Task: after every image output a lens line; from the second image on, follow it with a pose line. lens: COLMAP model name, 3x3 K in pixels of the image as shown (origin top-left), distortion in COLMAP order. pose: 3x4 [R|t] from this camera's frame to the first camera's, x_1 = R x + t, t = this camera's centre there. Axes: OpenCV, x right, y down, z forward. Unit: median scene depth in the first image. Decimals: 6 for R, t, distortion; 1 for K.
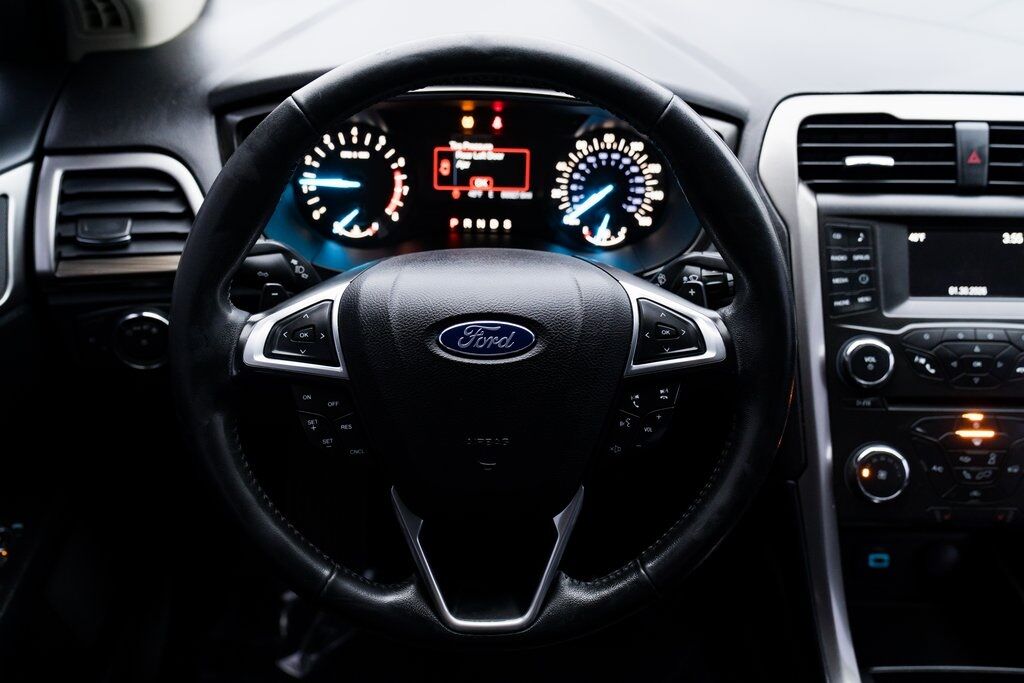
lens RADIAL K [[1113.9, 0, 511.4], [0, 1113.9, 345.8], [0, 0, 1]] dist [0.018061, 0.010222]
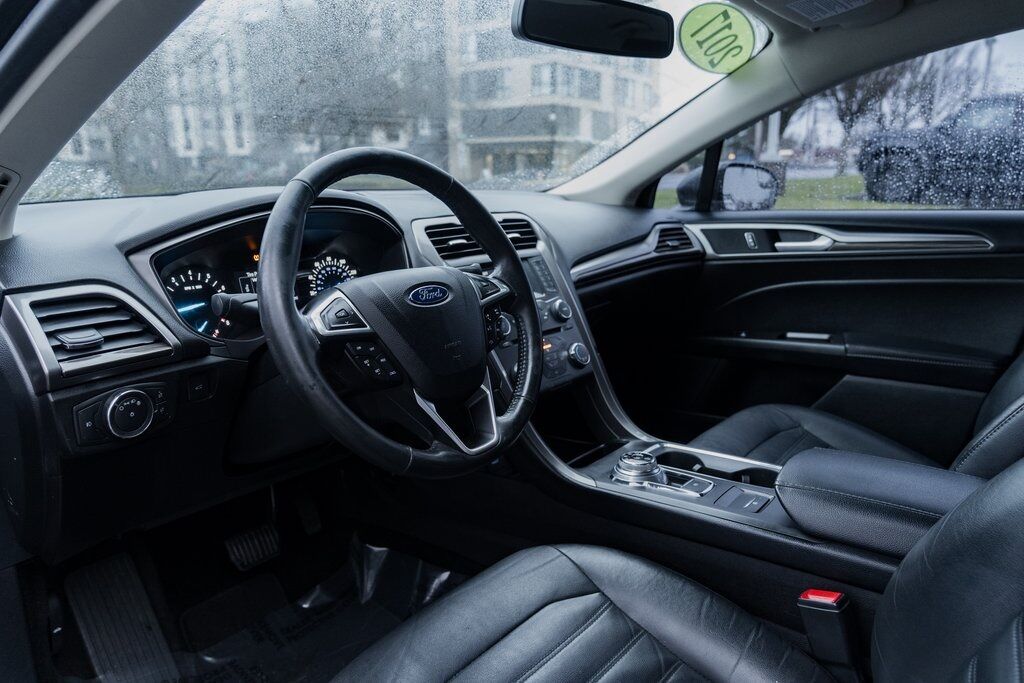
lens RADIAL K [[694.9, 0, 511.5], [0, 694.9, 347.7], [0, 0, 1]] dist [-0.022297, 0.008335]
pose [[0.648029, -0.209379, 0.732270, -0.606593], [0.408556, 0.906991, -0.102219, 0.187845], [-0.642760, 0.365414, 0.673300, 0.129120]]
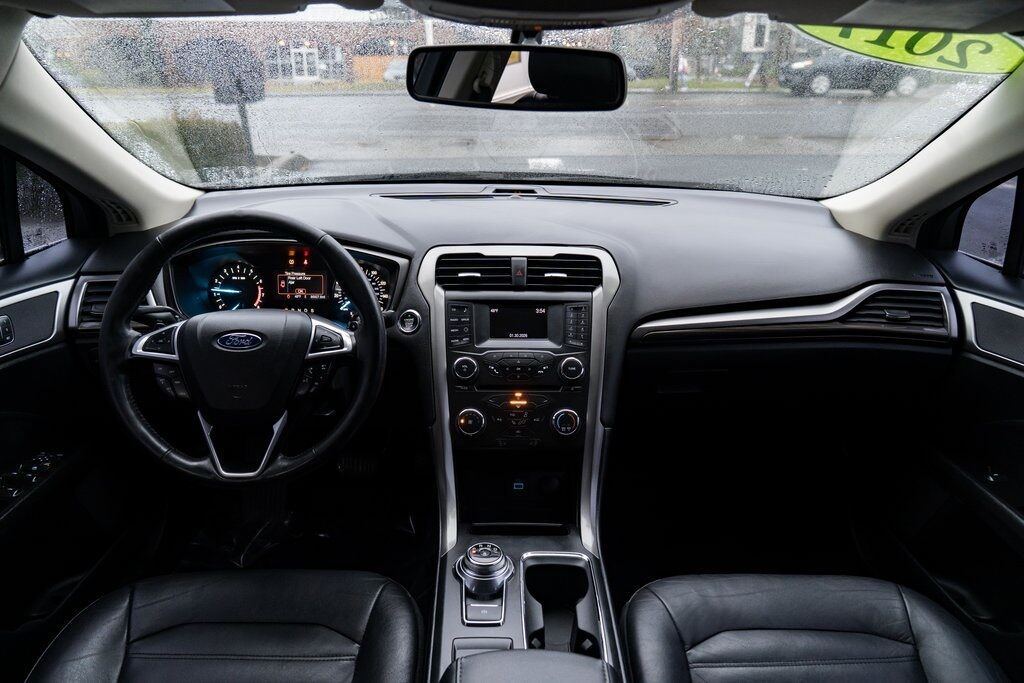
lens RADIAL K [[694.9, 0, 511.5], [0, 694.9, 347.7], [0, 0, 1]] dist [-0.022297, 0.008335]
pose [[0.999915, -0.009866, -0.008515, 0.408506], [0.008477, 0.988647, -0.150019, 0.168104], [0.009899, 0.149934, 0.988646, -0.276951]]
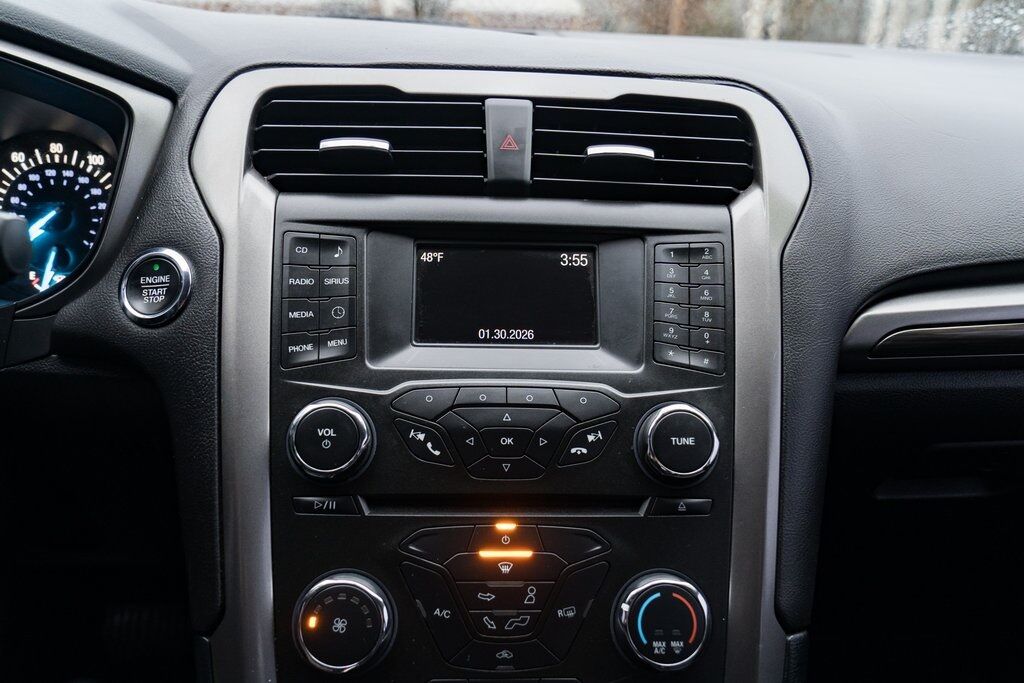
lens RADIAL K [[805.7, 0, 512.1], [0, 805.7, 370.9], [0, 0, 1]] dist [-0.015863, -0.000373]
pose [[0.999547, -0.002641, 0.029978, 0.399728], [0.007675, 0.985573, -0.169075, 0.053427], [-0.029099, 0.169228, 0.985147, 0.535605]]
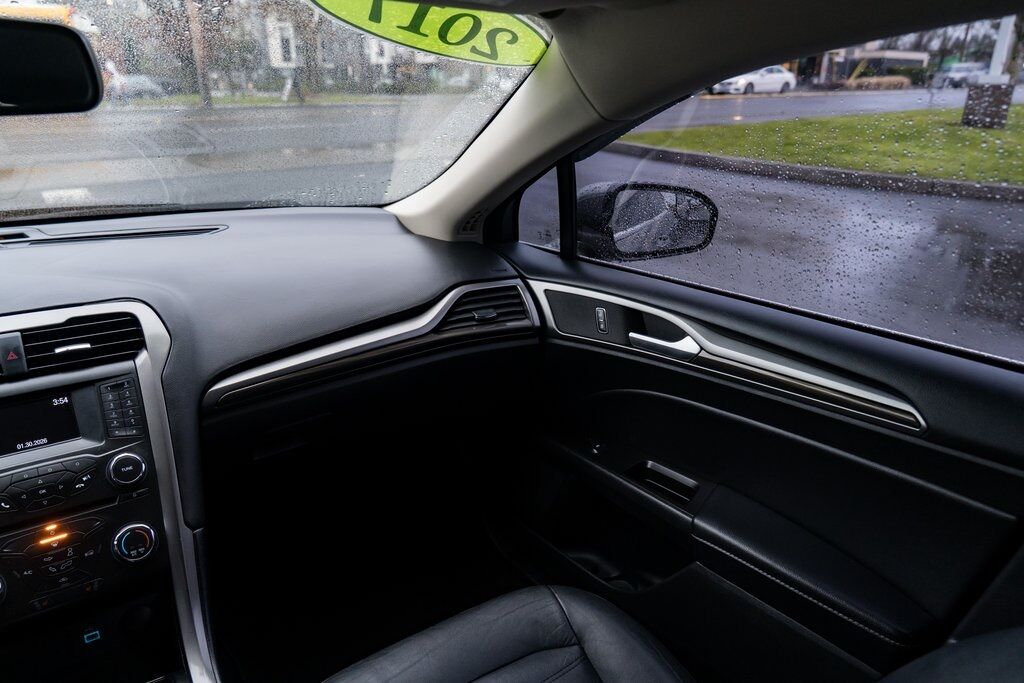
lens RADIAL K [[694.9, 0, 511.5], [0, 694.9, 347.7], [0, 0, 1]] dist [-0.022297, 0.008335]
pose [[0.822947, -0.216736, 0.525152, 0.480658], [0.300285, 0.950636, -0.078228, 0.089705], [-0.482273, 0.222072, 0.847406, -0.085404]]
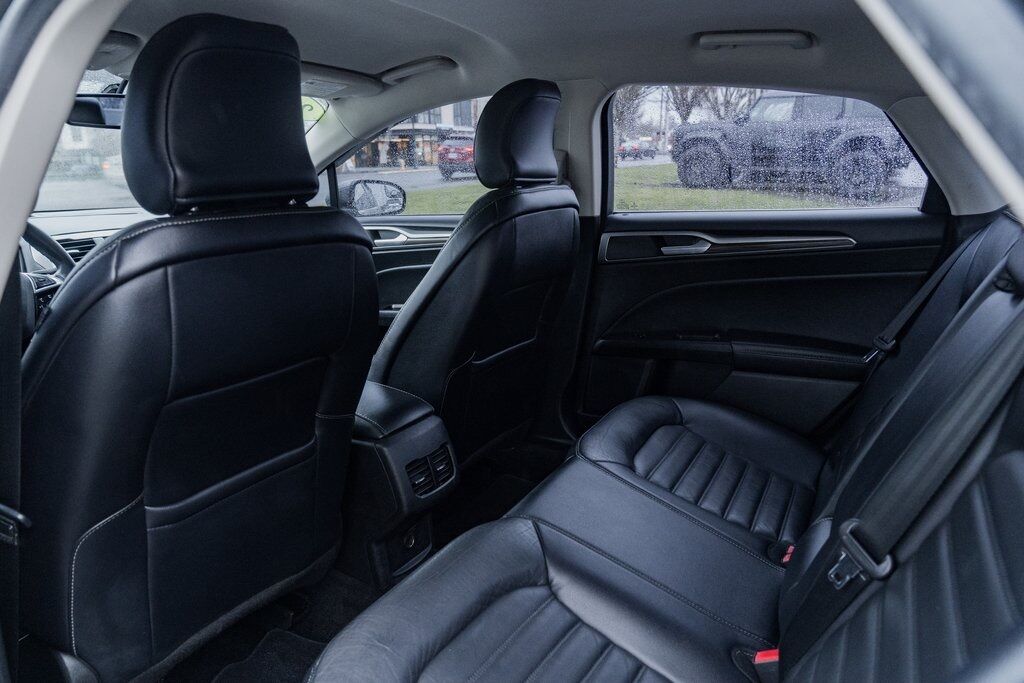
lens RADIAL K [[694.9, 0, 511.5], [0, 694.9, 347.7], [0, 0, 1]] dist [-0.022297, 0.008335]
pose [[0.503177, -0.255696, 0.825489, -0.703376], [0.468536, 0.883363, -0.011974, 0.657355], [-0.726145, 0.392796, 0.564291, -0.850866]]
